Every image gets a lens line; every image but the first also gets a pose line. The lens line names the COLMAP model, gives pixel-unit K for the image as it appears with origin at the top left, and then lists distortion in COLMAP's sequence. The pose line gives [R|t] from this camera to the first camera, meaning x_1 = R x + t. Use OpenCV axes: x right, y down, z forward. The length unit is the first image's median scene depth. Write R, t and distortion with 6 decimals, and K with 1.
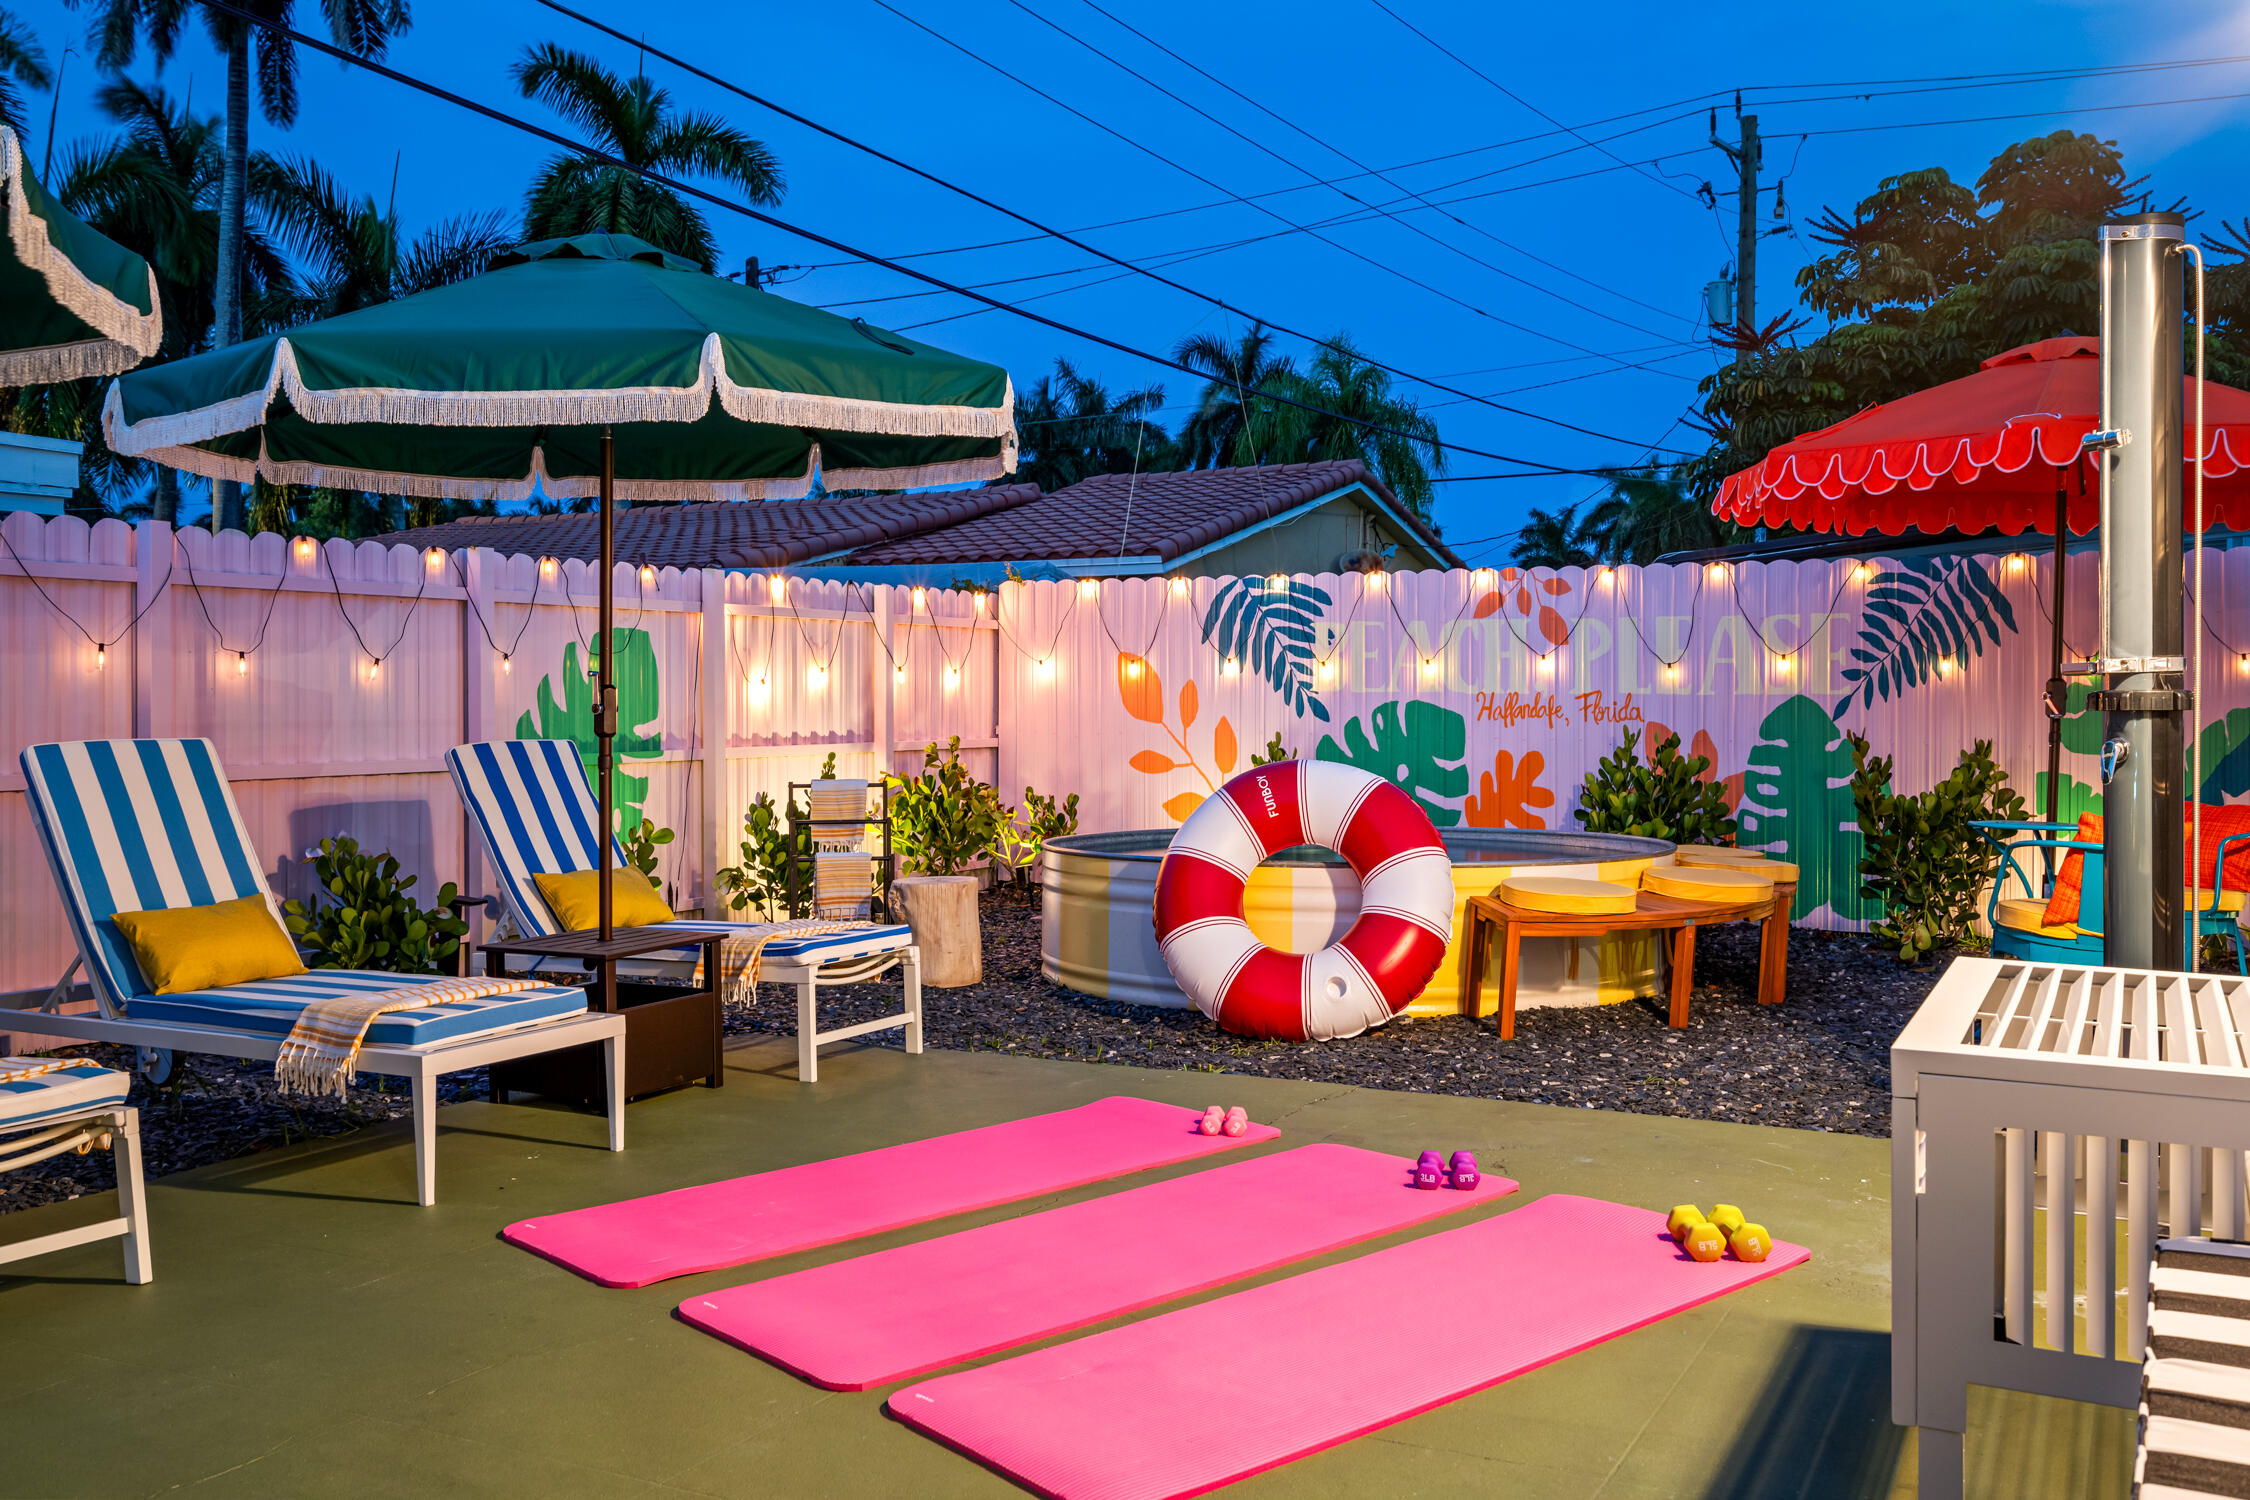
lens RADIAL K [[1921.1, 0, 1128.8], [0, 1921.1, 724.4], [0, 0, 1]] dist [0.013848, -0.001550]
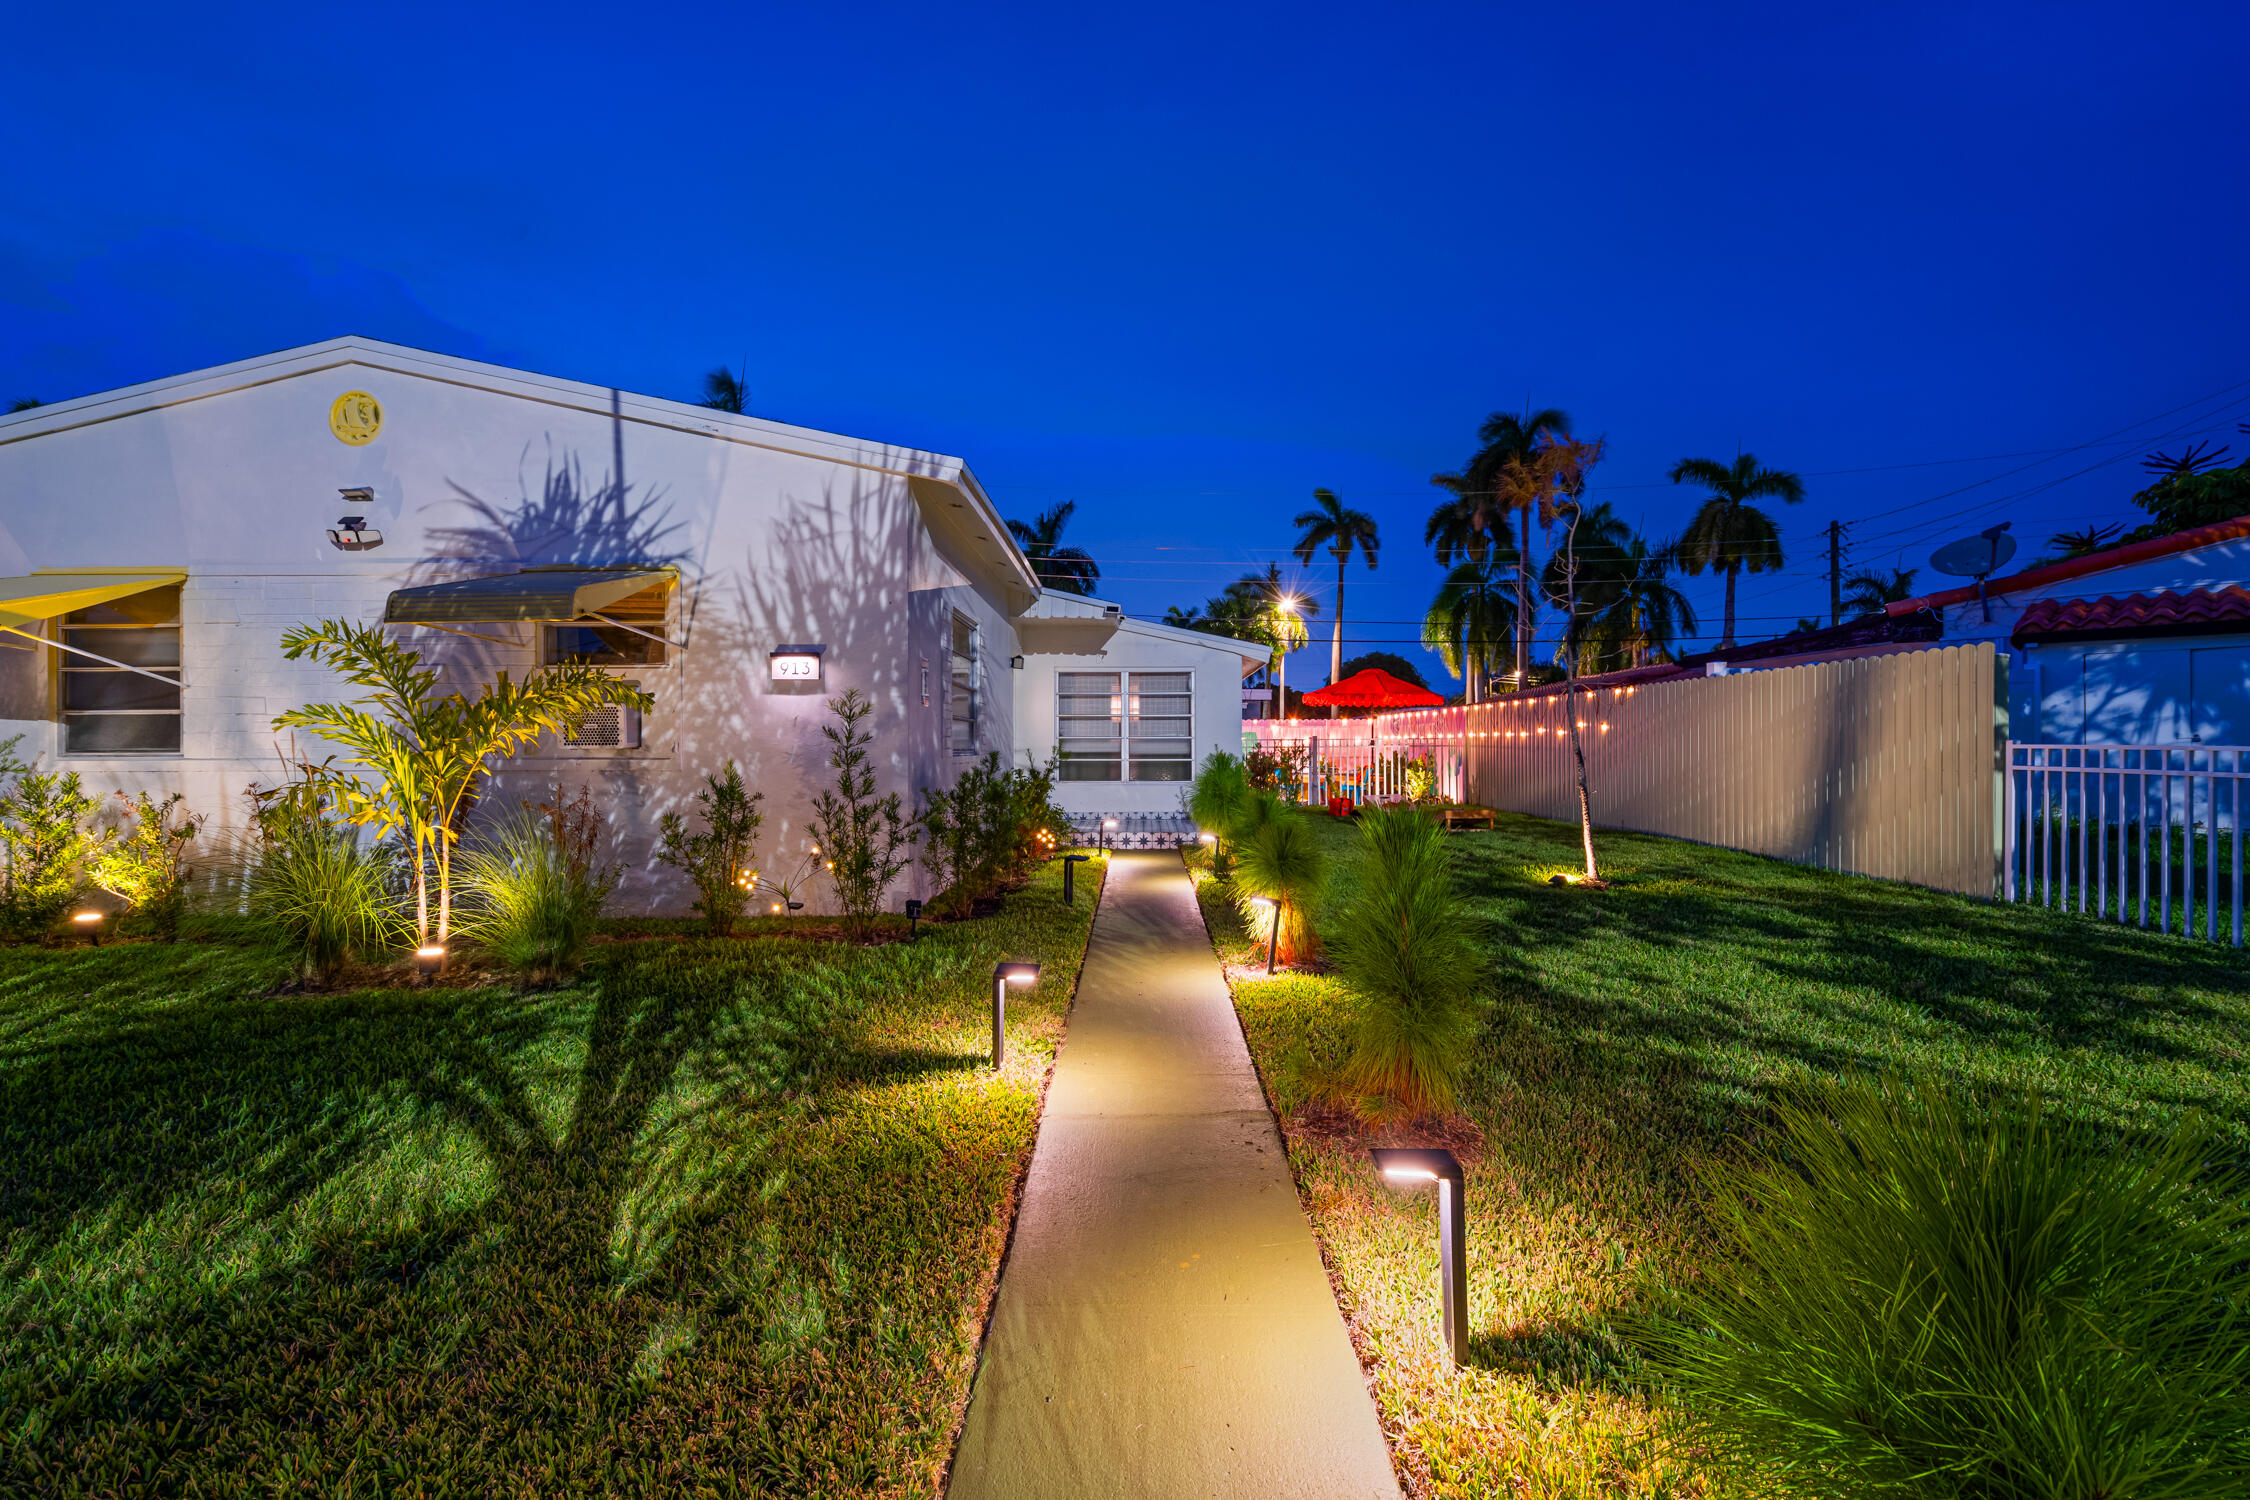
lens RADIAL K [[1016.6, 0, 1122.0], [0, 1016.6, 746.2], [0, 0, 1]] dist [-0.003343, 0.000382]
pose [[0.460914, -0.002682, -0.887441, 1.844878], [-0.011311, 0.999896, -0.008897, 0.019283], [0.887373, 0.014138, 0.460836, -0.543065]]
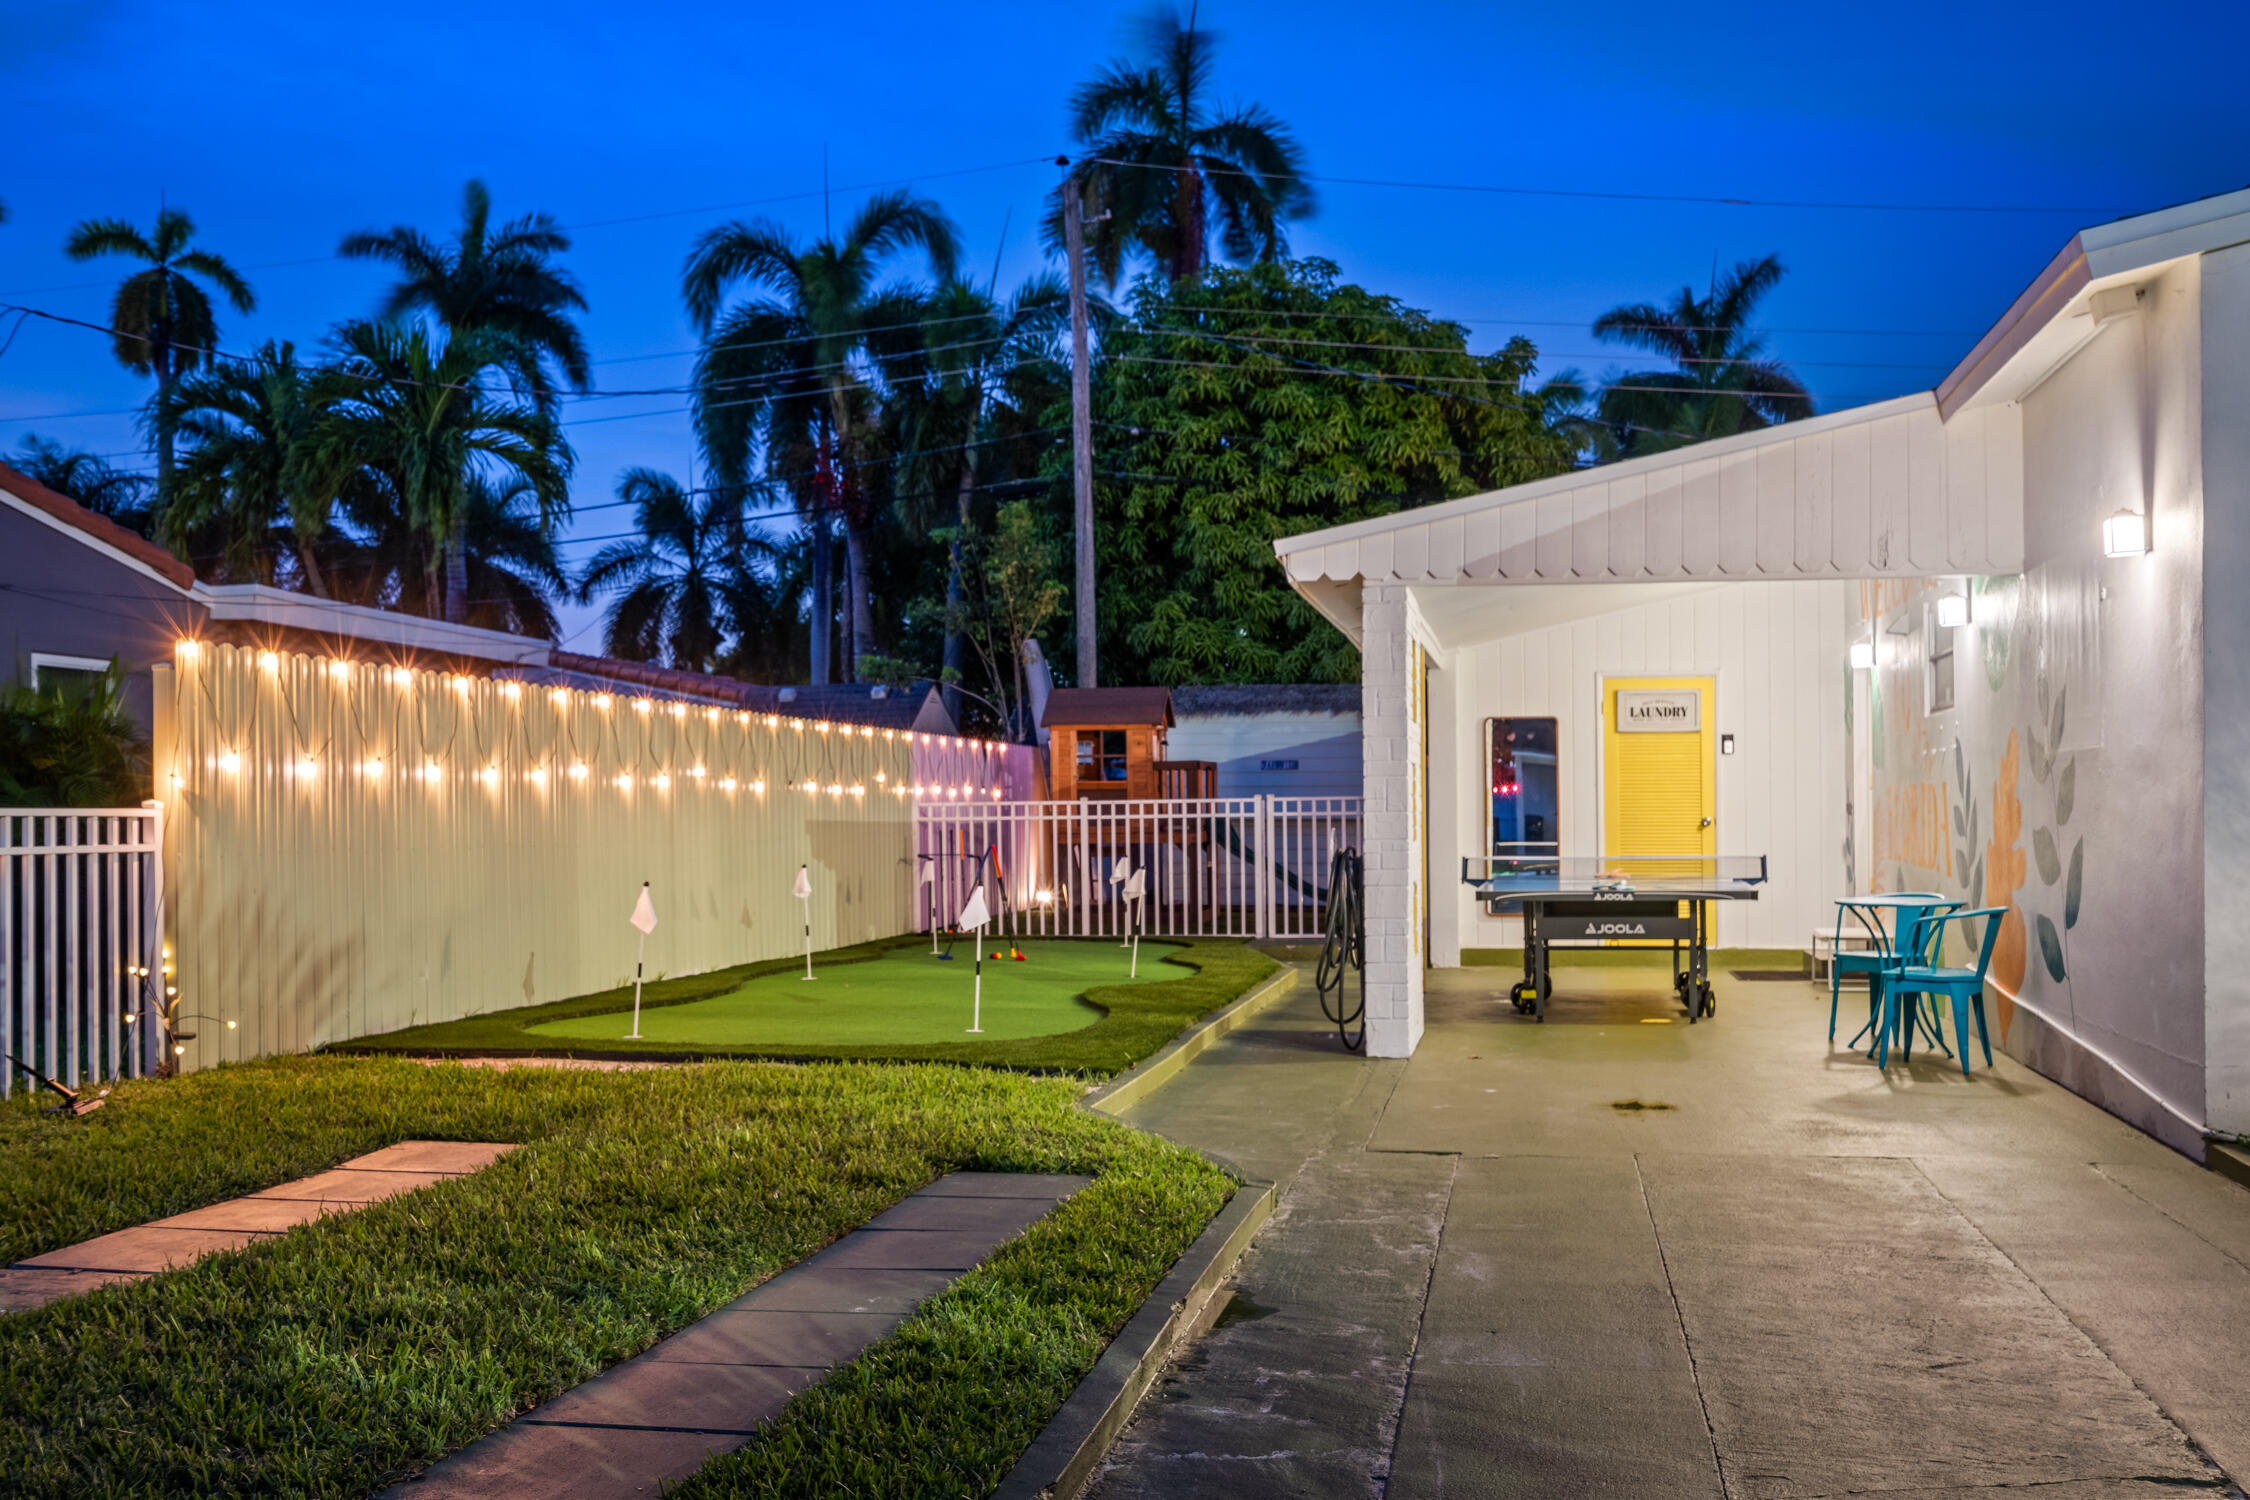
lens RADIAL K [[2221.6, 0, 1115.5], [0, 2221.6, 826.6], [0, 0, 1]] dist [0.012402, 0.000550]
pose [[0.298520, 0.003210, -0.954398, 1.414181], [-0.008082, 0.999967, 0.000836, 0.038004], [0.954369, 0.007464, 0.298536, -1.605875]]
